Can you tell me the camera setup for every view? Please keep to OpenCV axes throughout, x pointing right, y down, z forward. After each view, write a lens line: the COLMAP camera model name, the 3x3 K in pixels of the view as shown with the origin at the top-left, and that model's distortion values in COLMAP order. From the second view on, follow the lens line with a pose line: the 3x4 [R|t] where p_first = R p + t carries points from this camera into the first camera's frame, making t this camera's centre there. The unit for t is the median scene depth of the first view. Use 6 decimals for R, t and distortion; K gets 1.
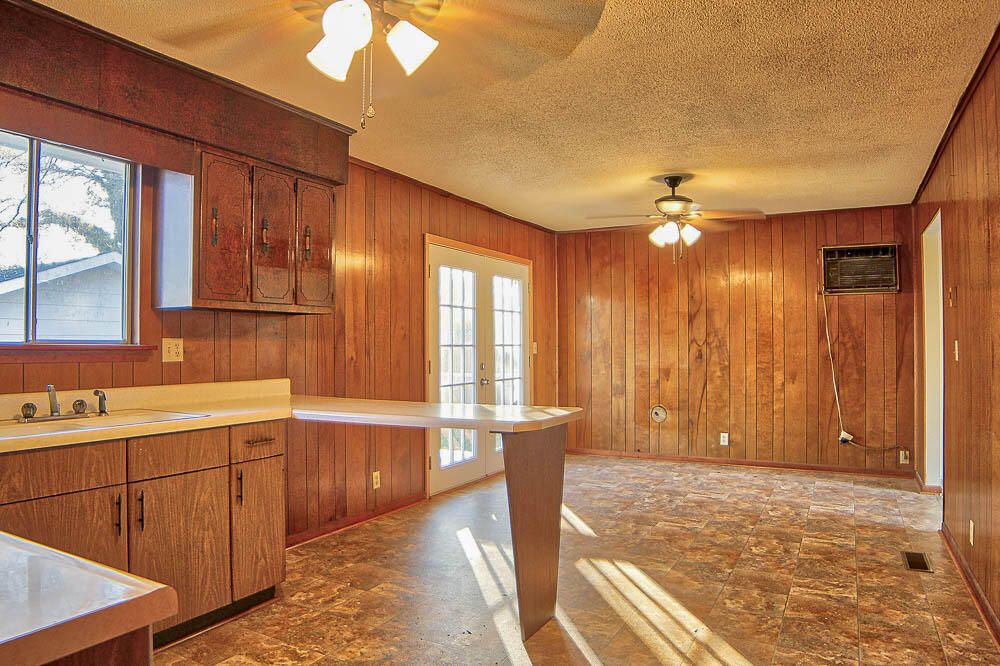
lens RADIAL K [[657.6, 0, 494.2], [0, 657.6, 337.0], [0, 0, 1]] dist [-0.099701, 0.034888]
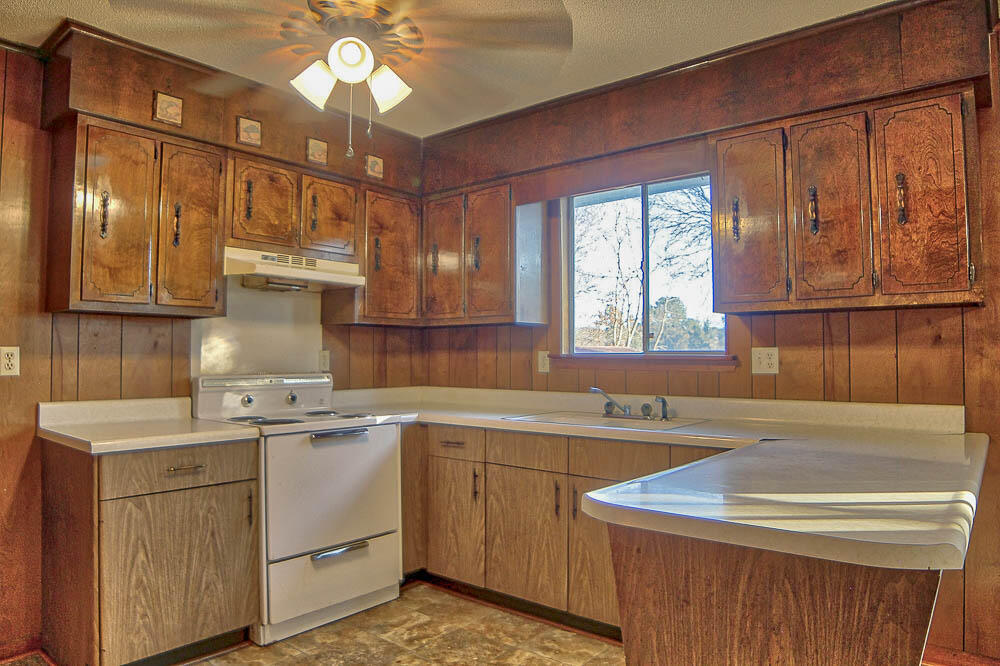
lens RADIAL K [[657.6, 0, 494.2], [0, 657.6, 337.0], [0, 0, 1]] dist [-0.099701, 0.034888]
pose [[-0.196098, -0.028747, -0.980163, 0.547177], [0.013531, 0.999396, -0.032018, 0.012951], [0.980491, -0.019541, -0.195591, 0.958446]]
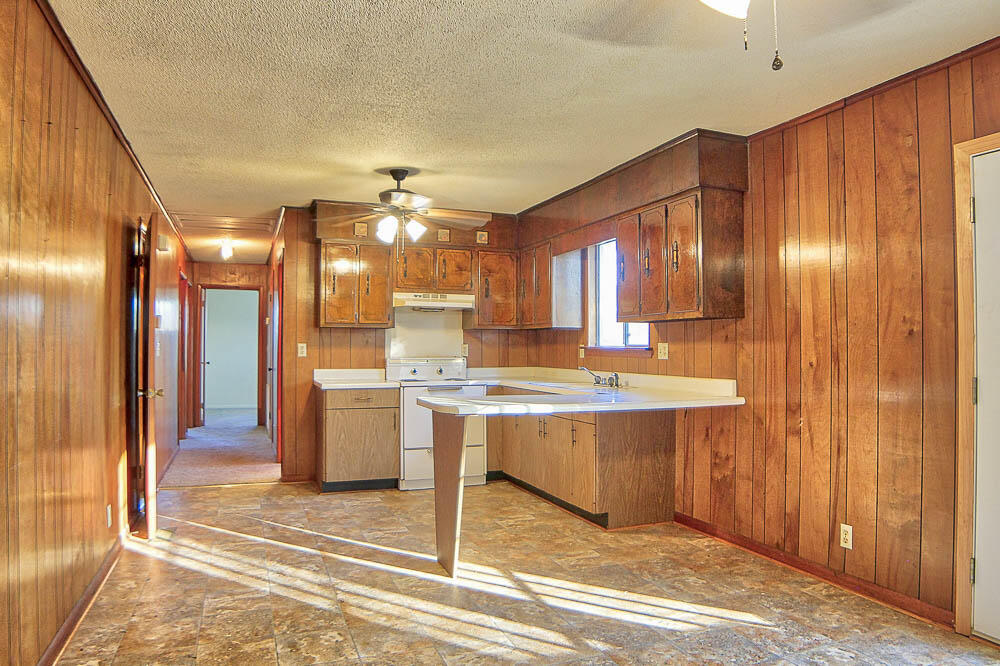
lens RADIAL K [[657.6, 0, 494.2], [0, 657.6, 337.0], [0, 0, 1]] dist [-0.099701, 0.034888]
pose [[-0.646934, -0.010958, -0.762468, 1.022575], [0.009899, 0.999692, -0.022766, 0.021846], [0.762482, -0.022276, -0.646626, 1.970681]]
